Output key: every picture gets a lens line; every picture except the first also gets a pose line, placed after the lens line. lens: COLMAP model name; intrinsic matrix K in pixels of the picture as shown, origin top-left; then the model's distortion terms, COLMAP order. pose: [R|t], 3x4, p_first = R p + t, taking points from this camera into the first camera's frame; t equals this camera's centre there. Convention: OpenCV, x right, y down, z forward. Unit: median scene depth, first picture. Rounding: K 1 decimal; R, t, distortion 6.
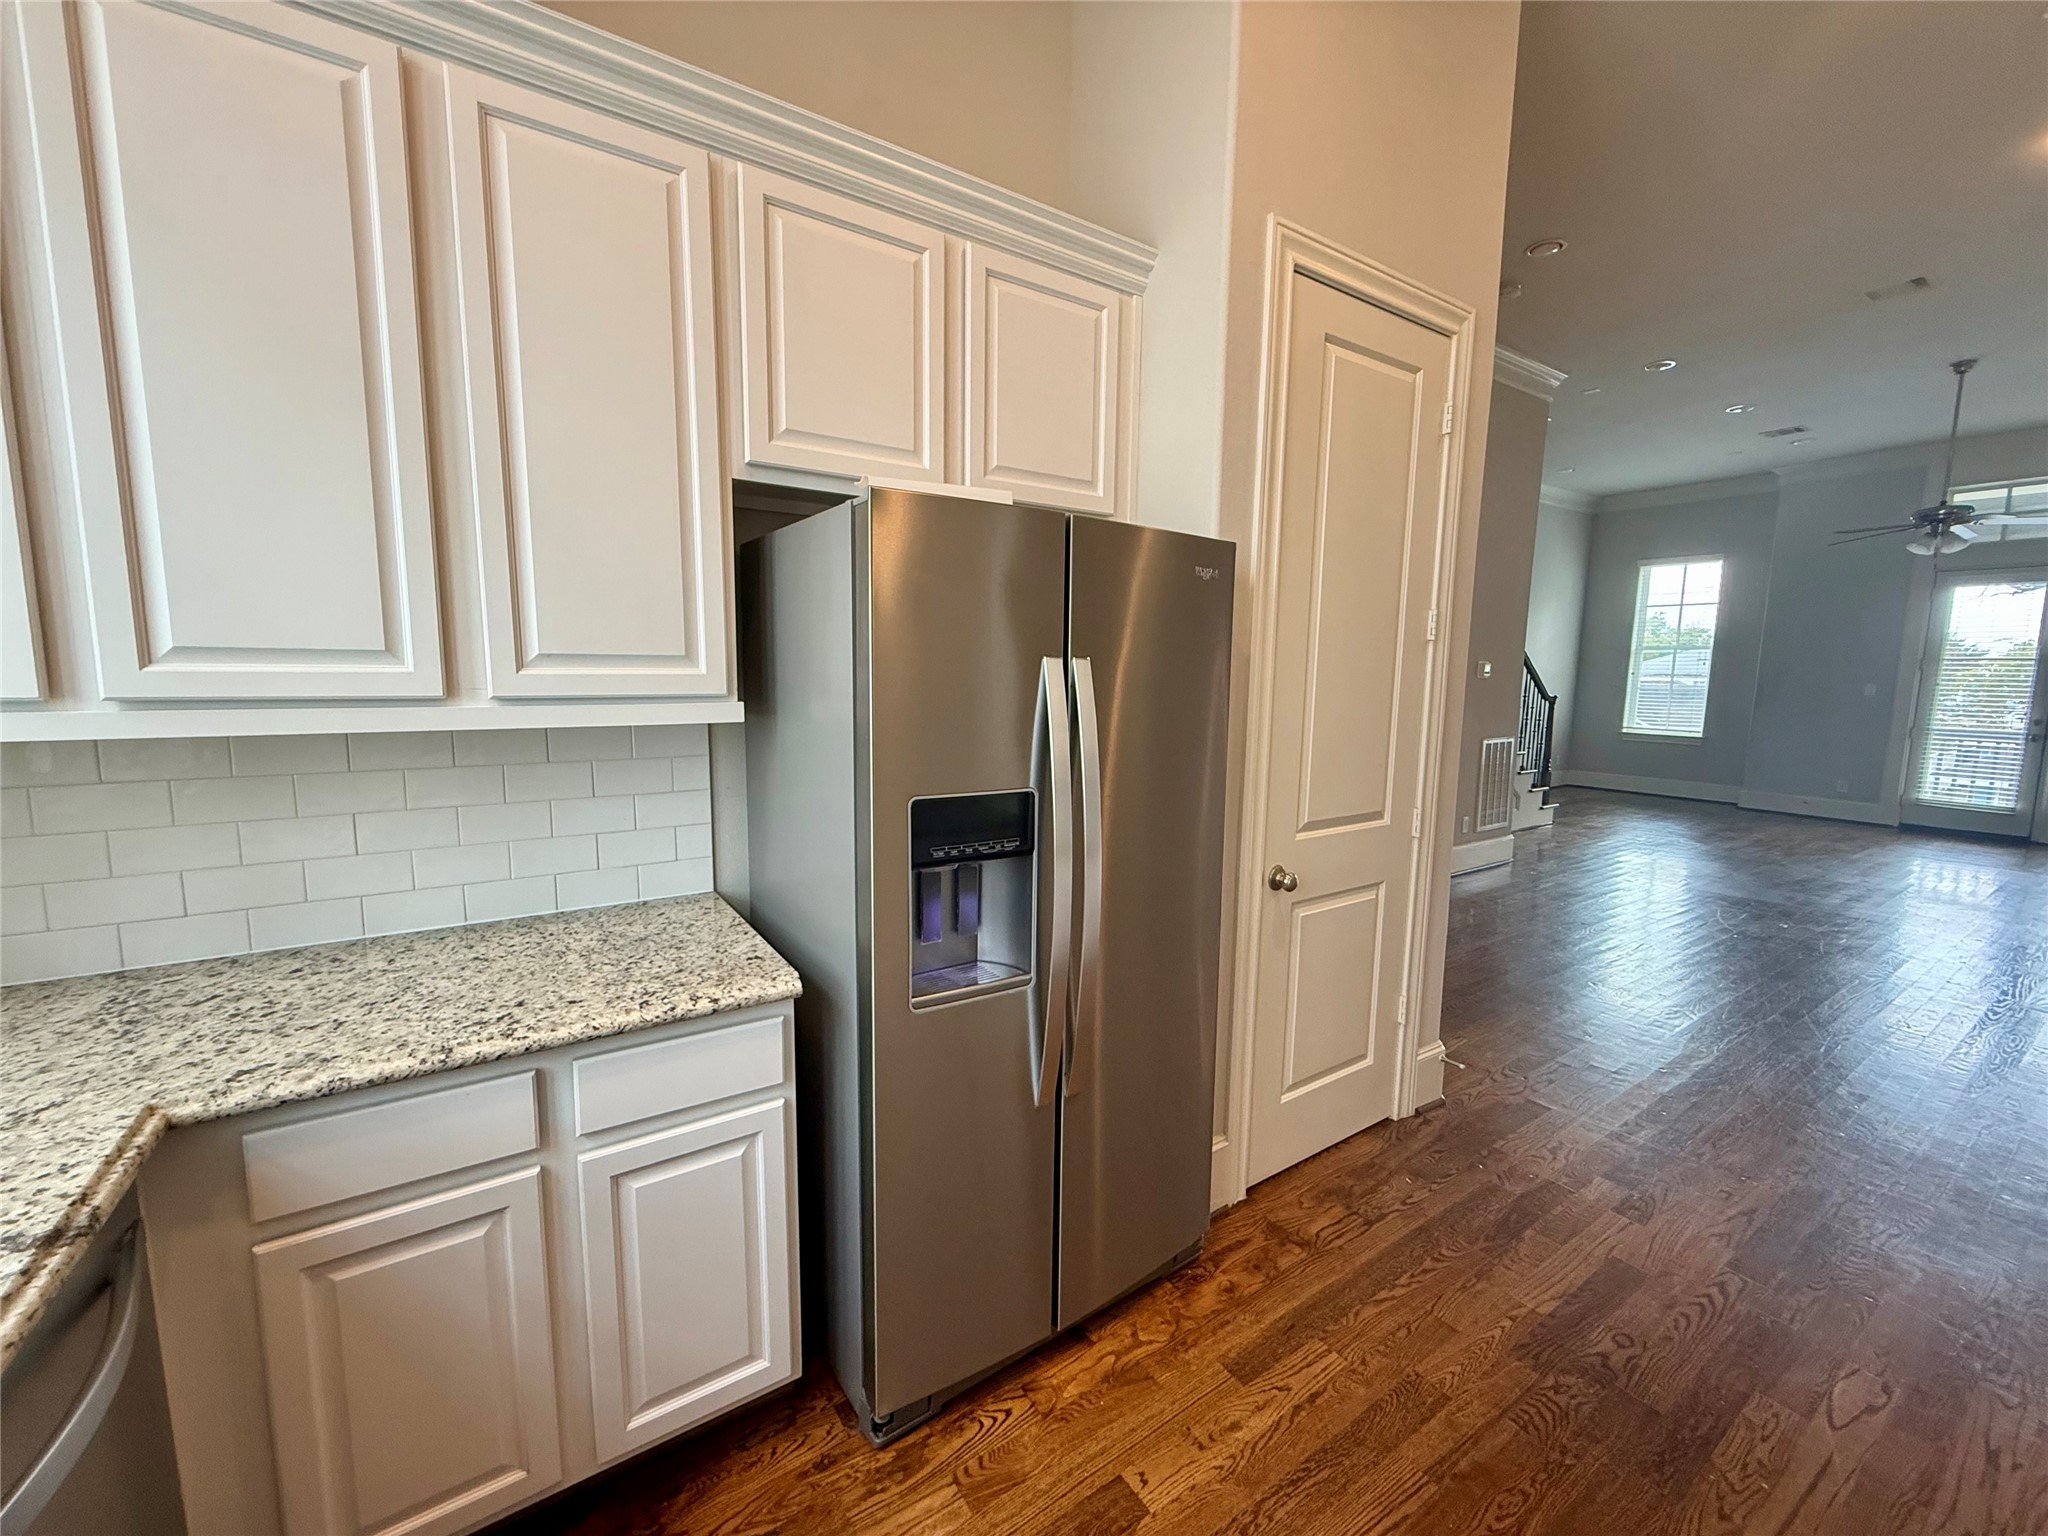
lens RADIAL K [[817.2, 0, 1022.5], [0, 817.2, 763.7], [0, 0, 1]] dist [-0.000707, -0.000294]
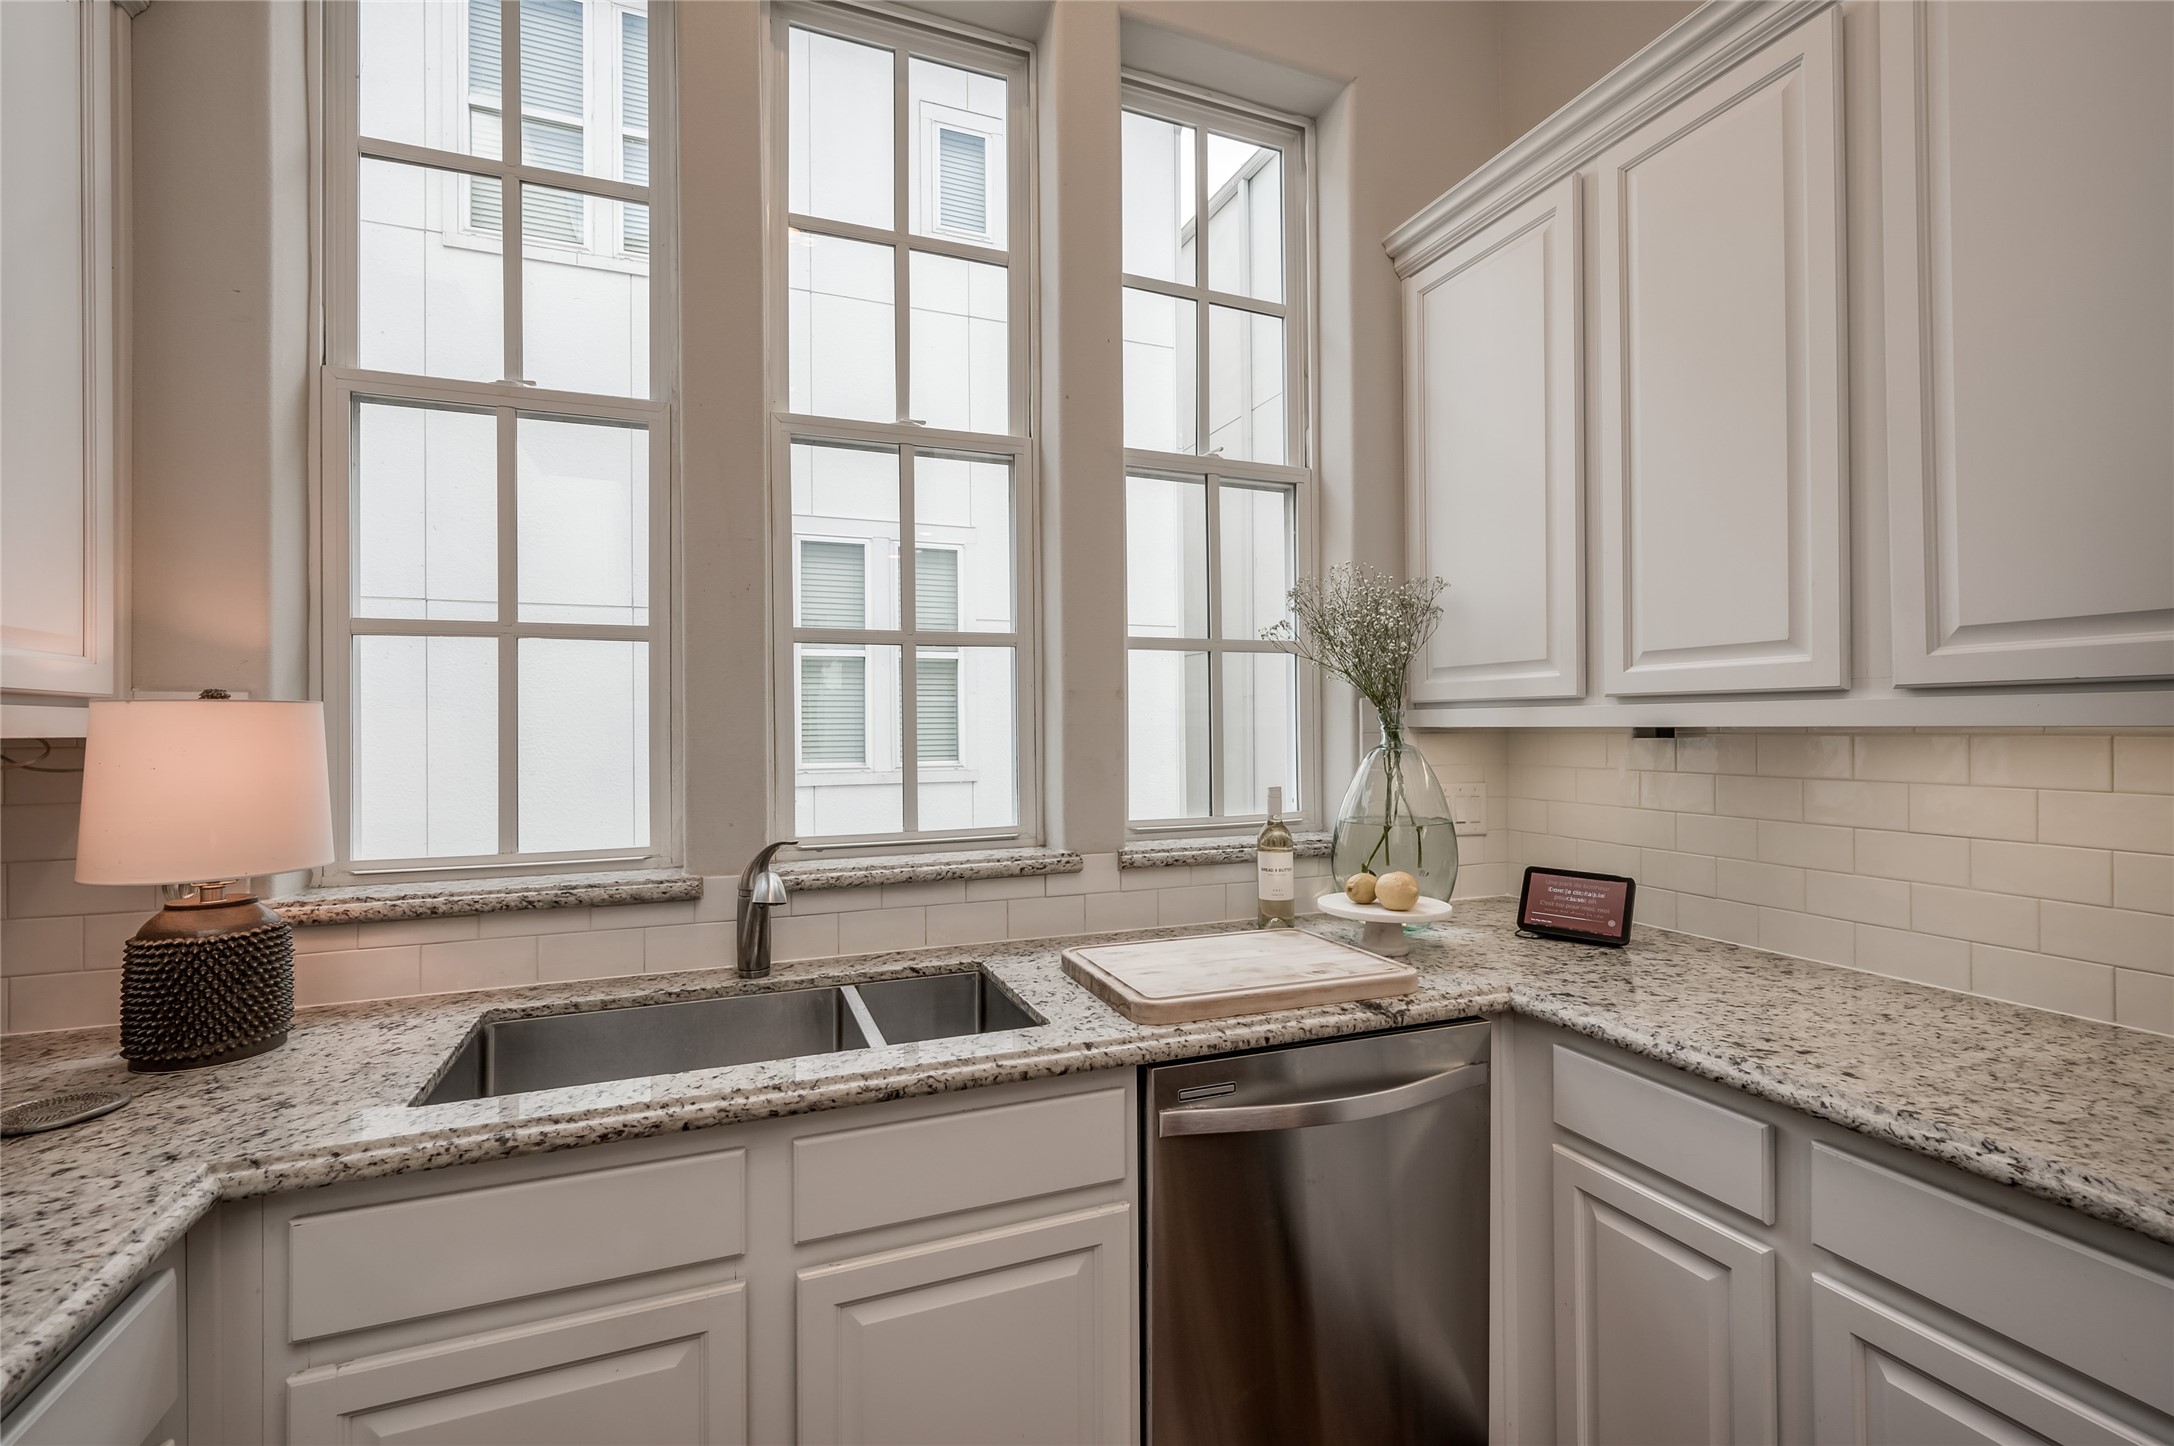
lens RADIAL K [[936.3, 0, 1088.3], [0, 936.3, 734.1], [0, 0, 1]] dist [-0.000665, -0.000215]
pose [[-0.220032, -0.008286, -0.975457, 0.464609], [-0.112784, 0.993474, 0.017001, 0.042899], [0.968951, 0.113756, -0.219531, 0.476867]]
